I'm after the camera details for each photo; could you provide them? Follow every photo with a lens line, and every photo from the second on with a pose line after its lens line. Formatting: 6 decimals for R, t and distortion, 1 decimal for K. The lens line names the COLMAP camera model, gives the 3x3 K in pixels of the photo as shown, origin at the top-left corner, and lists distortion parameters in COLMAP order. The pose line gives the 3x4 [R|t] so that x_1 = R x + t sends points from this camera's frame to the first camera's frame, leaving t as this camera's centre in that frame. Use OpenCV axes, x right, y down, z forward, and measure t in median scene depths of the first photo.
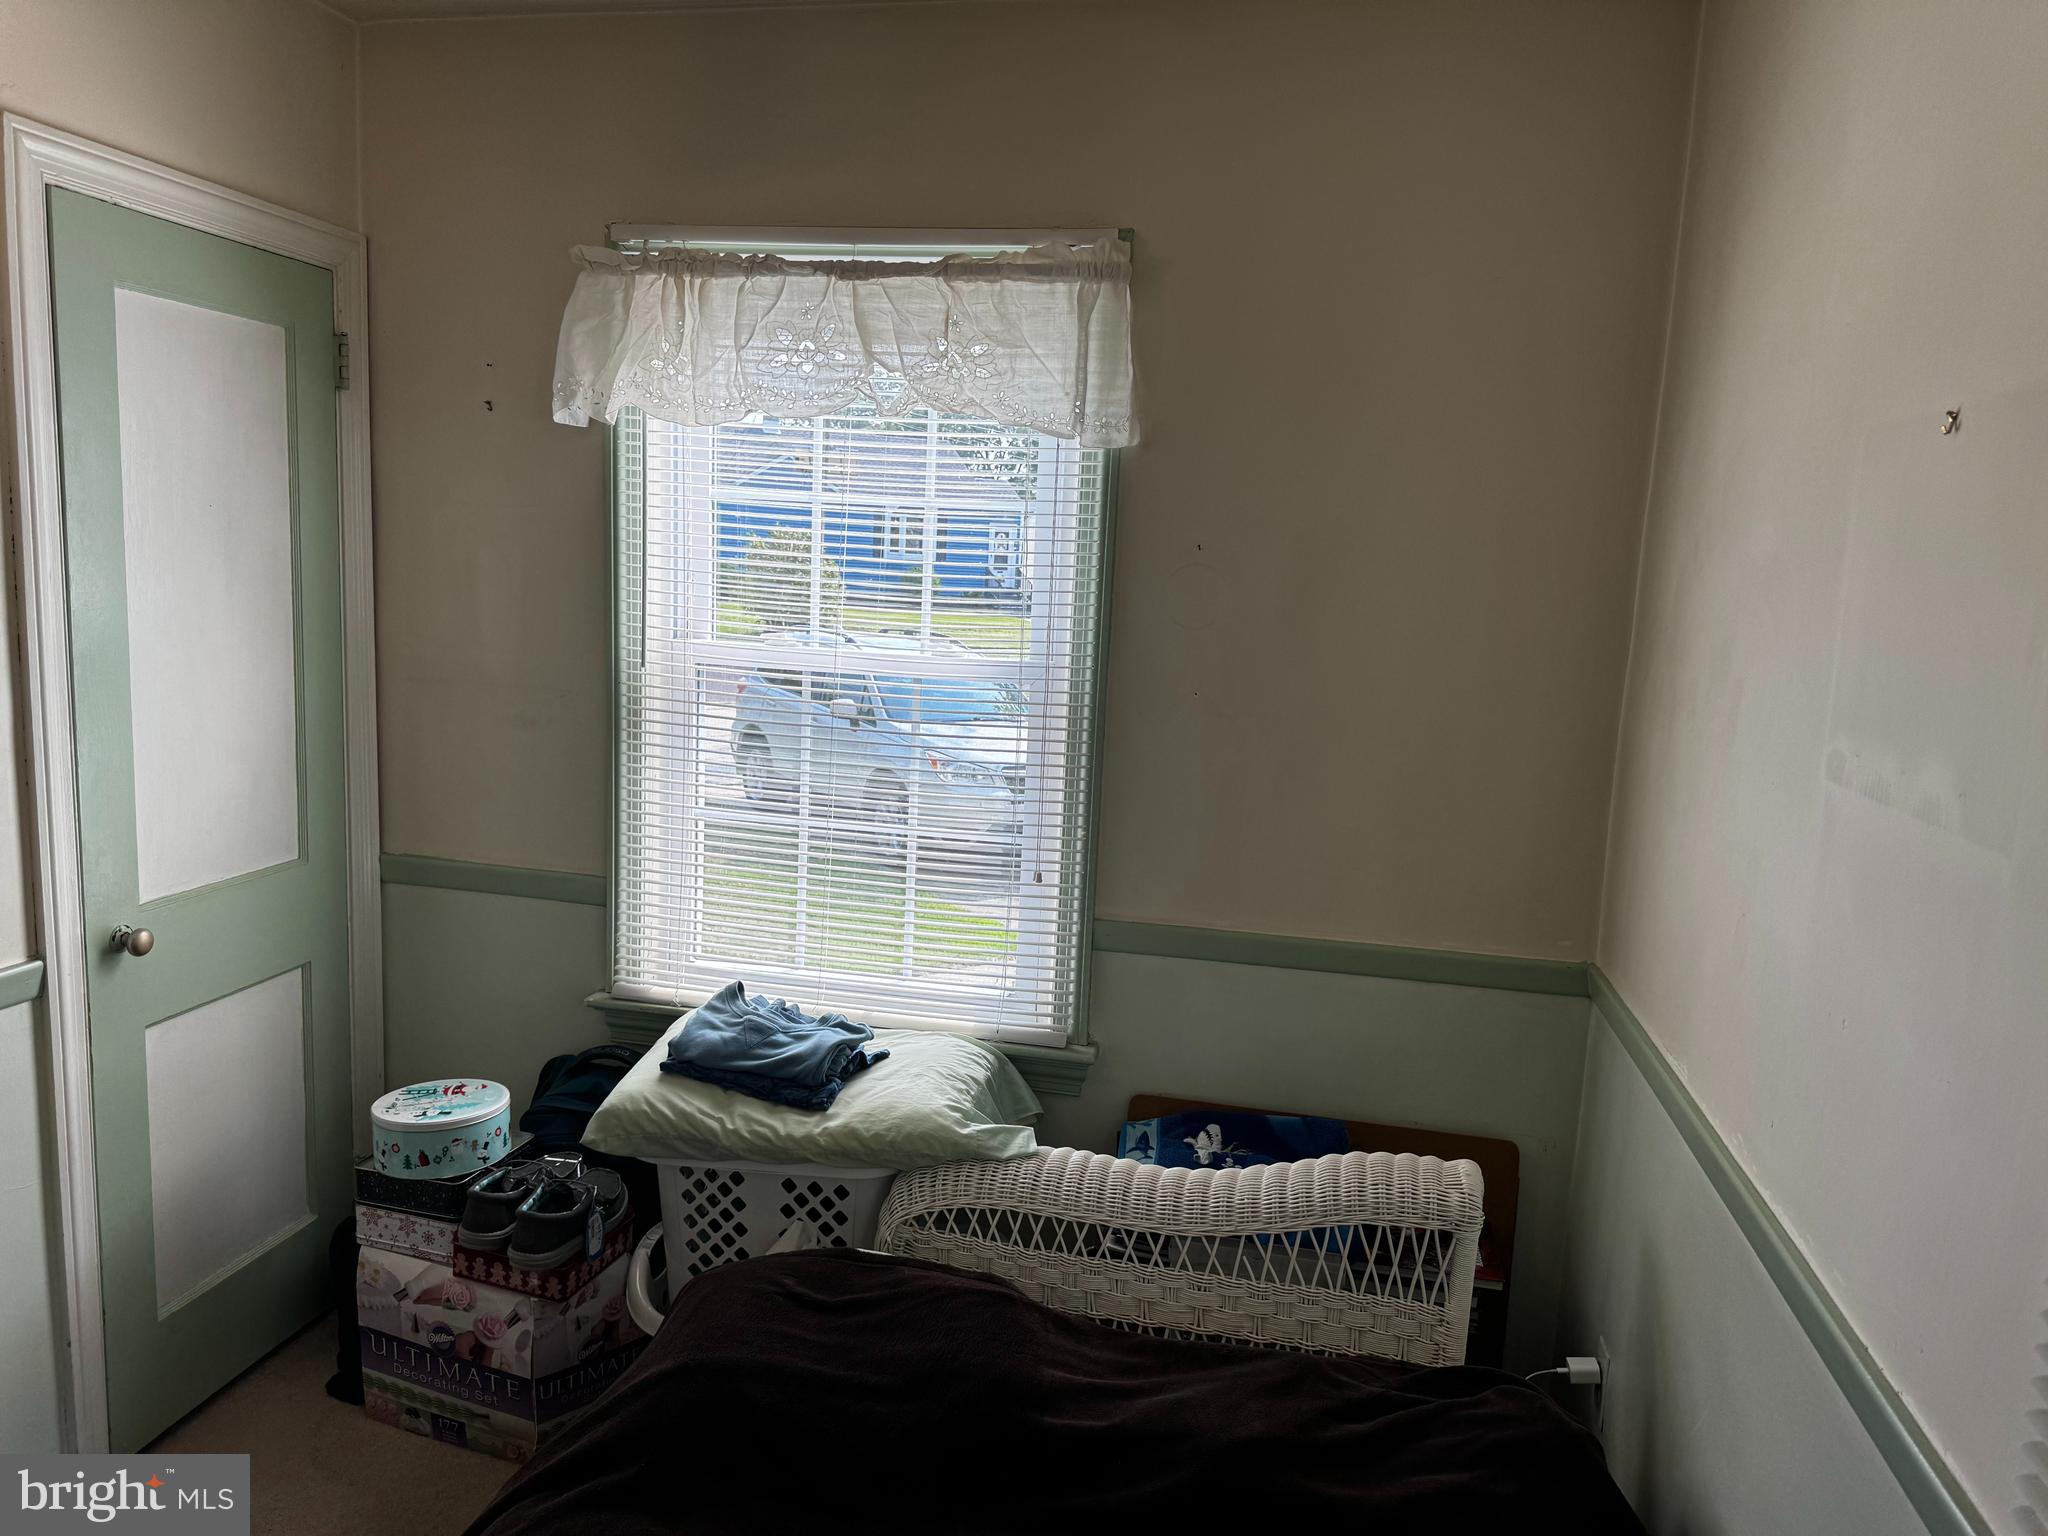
lens RADIAL K [[1459.3, 0, 1024.1], [0, 1459.3, 764.8], [0, 0, 1]] dist [0.022084, -0.010590]
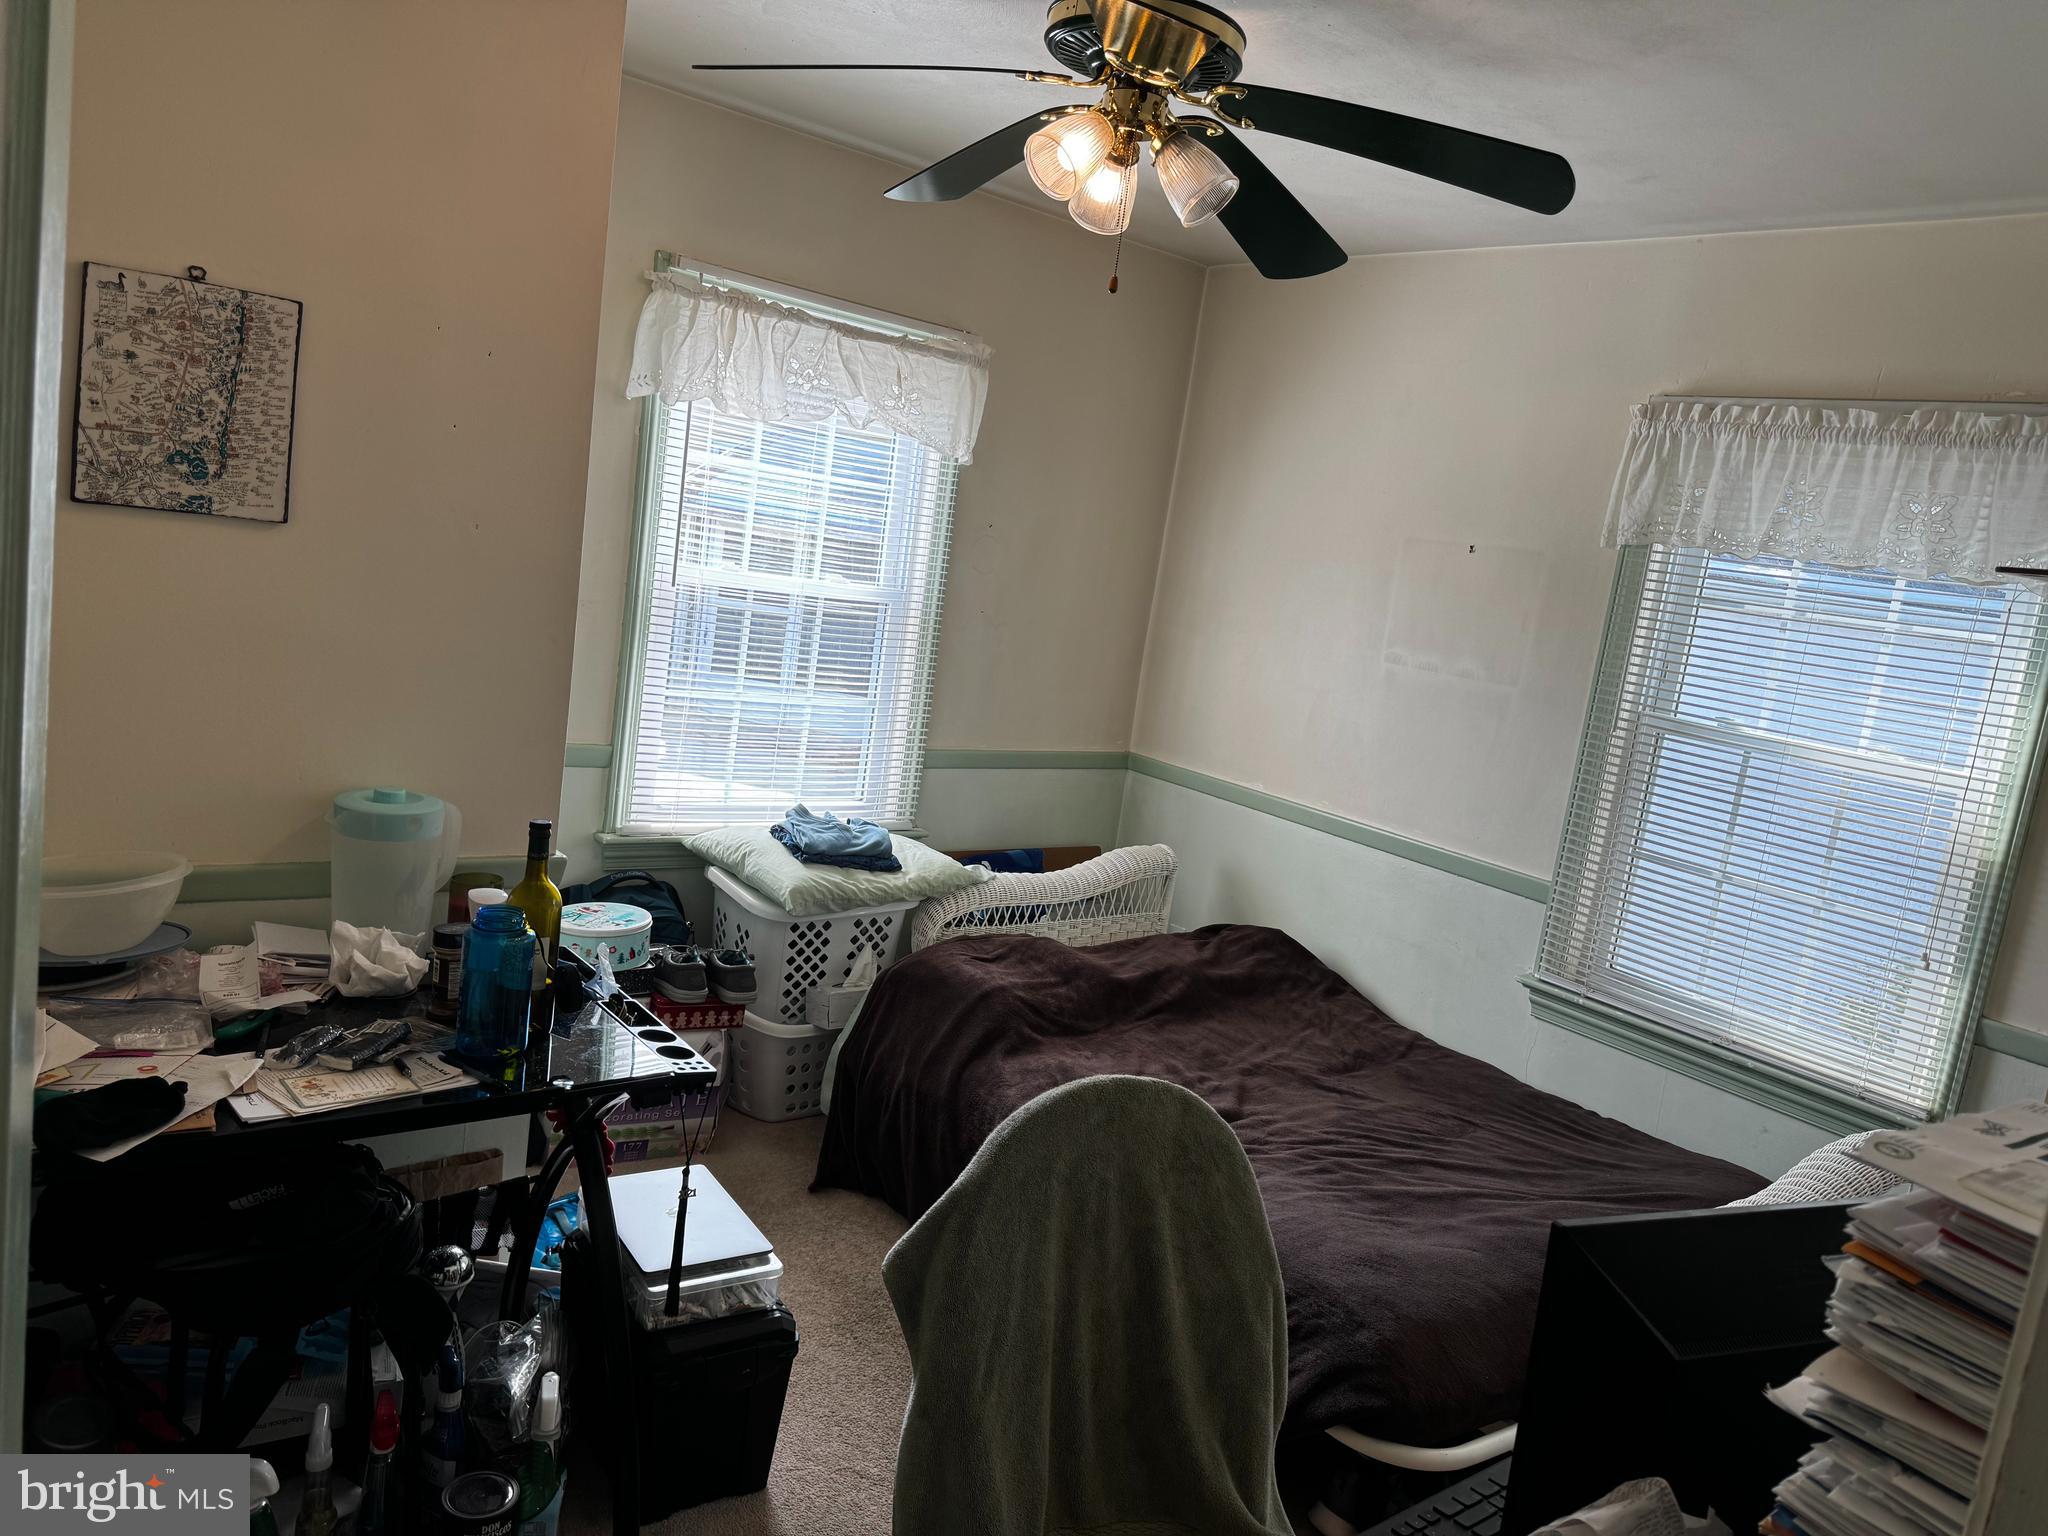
lens RADIAL K [[1459.3, 0, 1018.6], [0, 1459.3, 767.1], [0, 0, 1]] dist [0.022084, -0.010590]
pose [[0.630910, -0.078289, 0.771896, -1.246793], [-0.002891, 0.994652, 0.103245, -0.046378], [-0.775850, -0.067370, 0.627310, -0.122196]]
